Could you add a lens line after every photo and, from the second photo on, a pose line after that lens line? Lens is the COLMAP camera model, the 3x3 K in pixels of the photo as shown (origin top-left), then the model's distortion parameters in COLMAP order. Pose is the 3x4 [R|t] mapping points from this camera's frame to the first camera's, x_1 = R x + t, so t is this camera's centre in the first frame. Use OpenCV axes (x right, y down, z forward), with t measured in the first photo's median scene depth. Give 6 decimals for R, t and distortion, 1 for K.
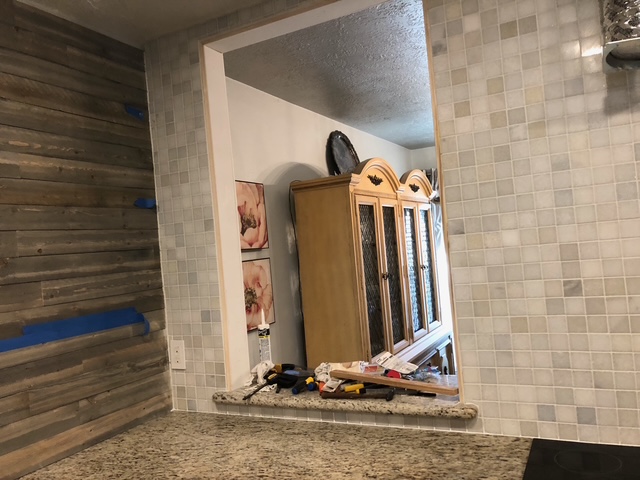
lens RADIAL K [[523.6, 0, 320.0], [0, 523.6, 238.5], [0, 0, 1]] dist [0.008819, 0.000901]
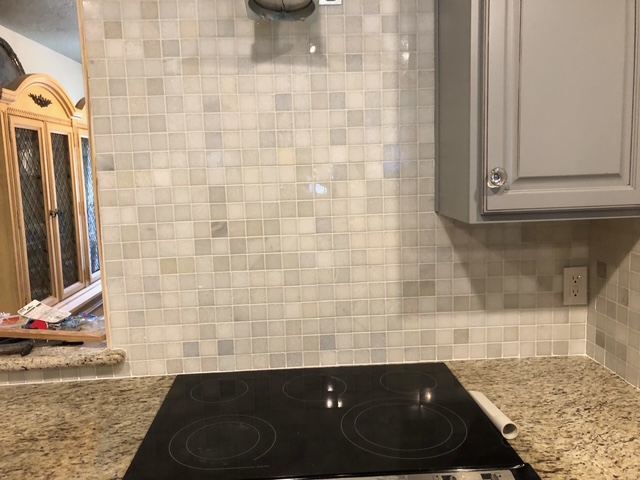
lens RADIAL K [[523.6, 0, 320.4], [0, 523.6, 239.9], [0, 0, 1]] dist [0.008819, 0.000901]
pose [[0.856567, -0.013102, 0.515870, 0.113659], [-0.051068, 0.992618, 0.110005, -0.007809], [-0.513503, -0.120570, 0.849575, 0.016744]]
